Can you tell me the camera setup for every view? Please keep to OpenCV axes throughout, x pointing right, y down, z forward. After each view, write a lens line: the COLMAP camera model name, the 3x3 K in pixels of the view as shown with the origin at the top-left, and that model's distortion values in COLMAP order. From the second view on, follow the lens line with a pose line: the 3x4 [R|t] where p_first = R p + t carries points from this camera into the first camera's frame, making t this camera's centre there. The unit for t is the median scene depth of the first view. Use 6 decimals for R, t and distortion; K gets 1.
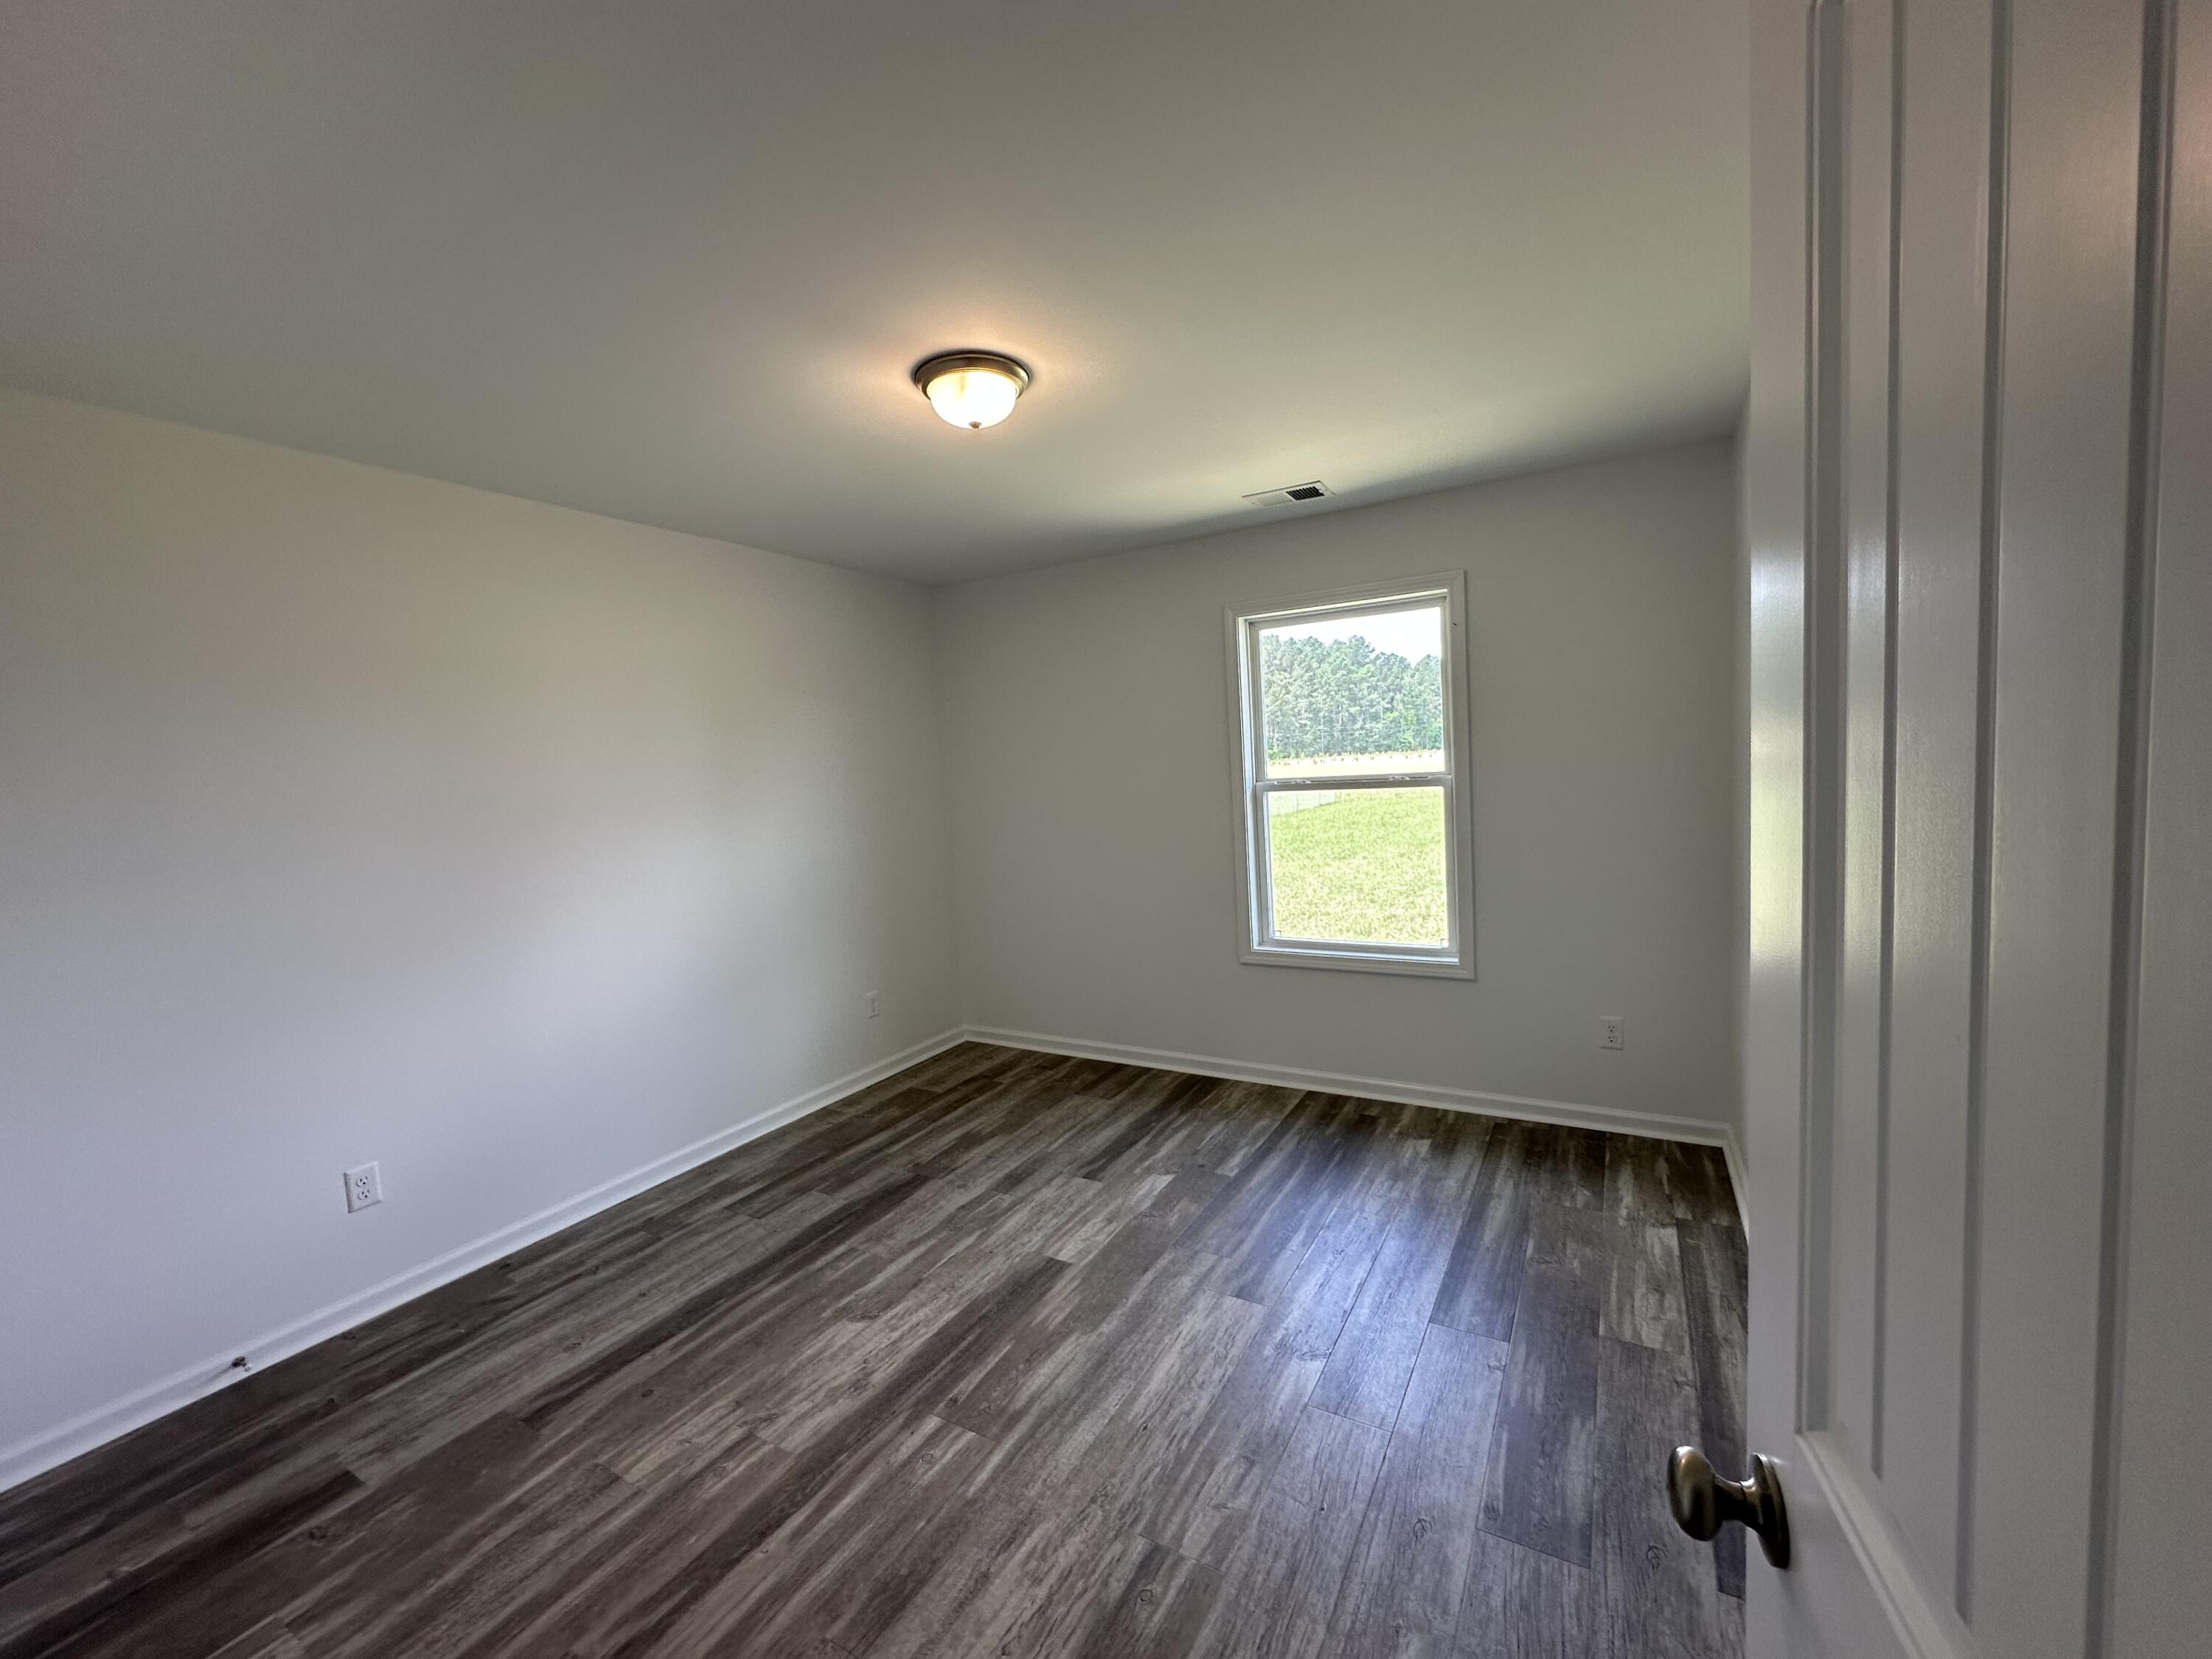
lens RADIAL K [[888.0, 0, 1106.0], [0, 888.0, 829.5], [0, 0, 1]] dist [0.000380, 0.000424]
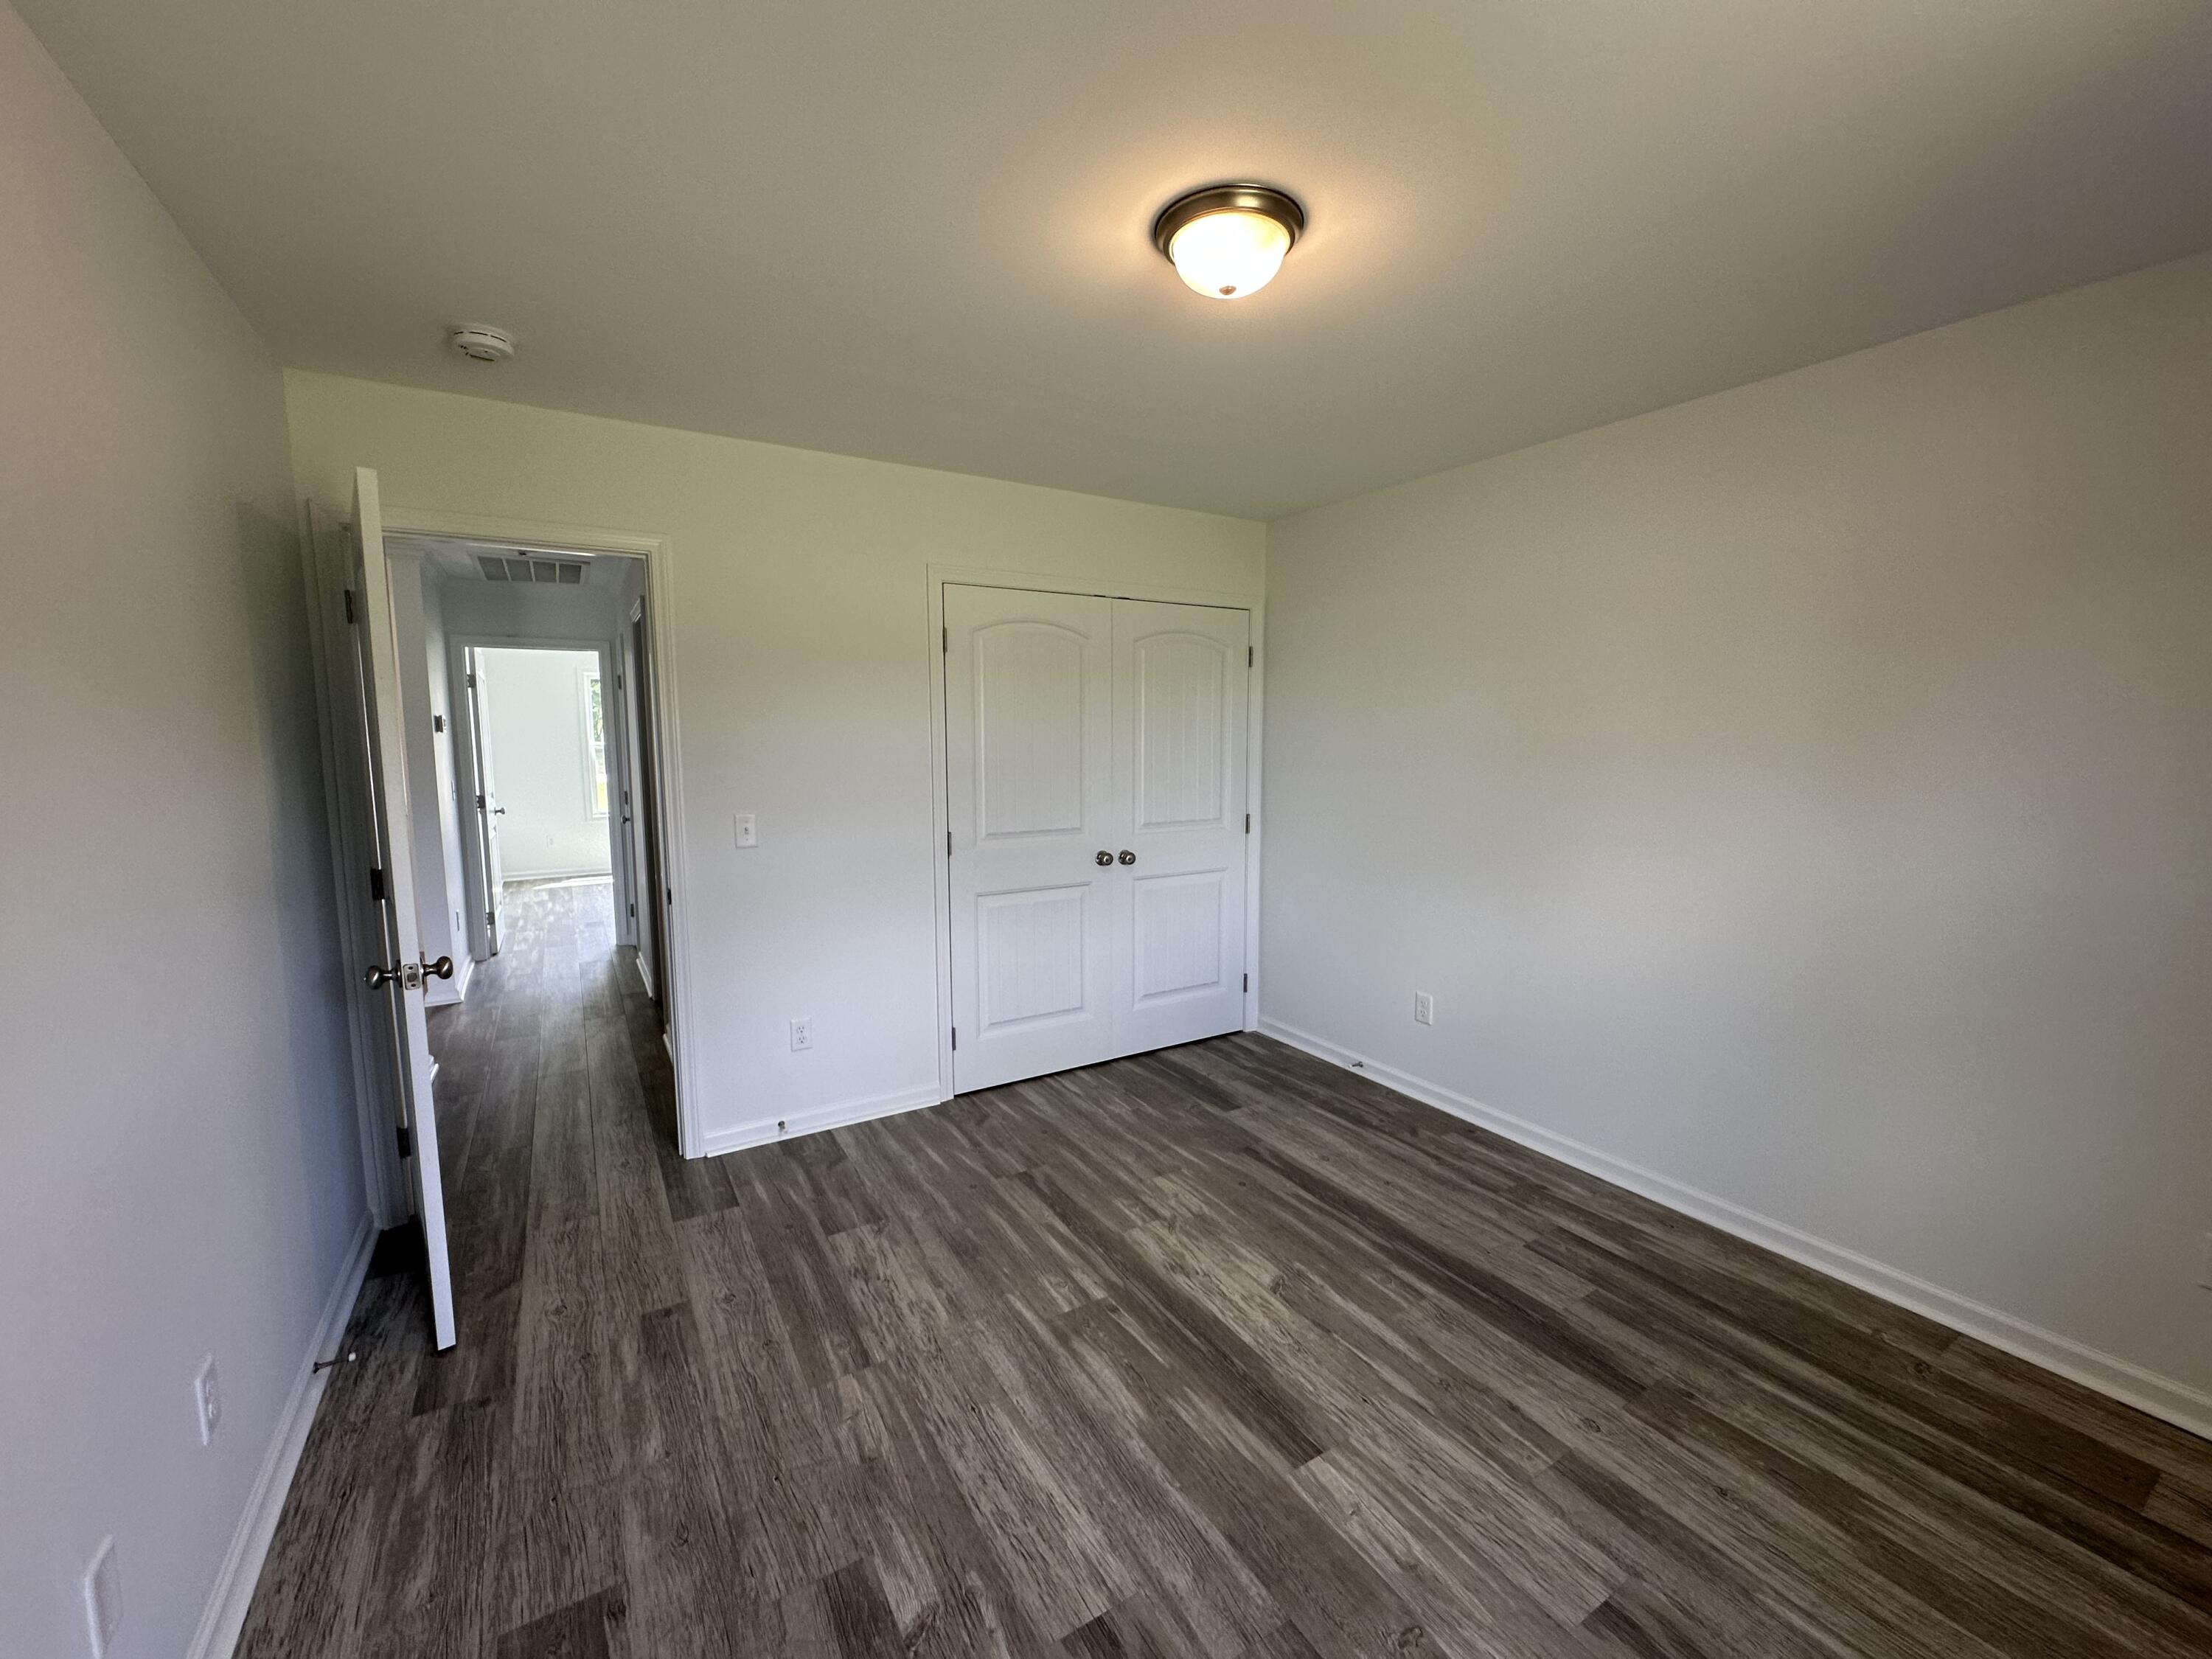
lens RADIAL K [[888.0, 0, 1106.0], [0, 888.0, 829.5], [0, 0, 1]] dist [0.000380, 0.000424]
pose [[-0.476160, 0.152026, -0.866118, 0.636027], [-0.038026, 0.980461, 0.193001, -0.139354], [0.878536, 0.124835, -0.461076, 1.301761]]
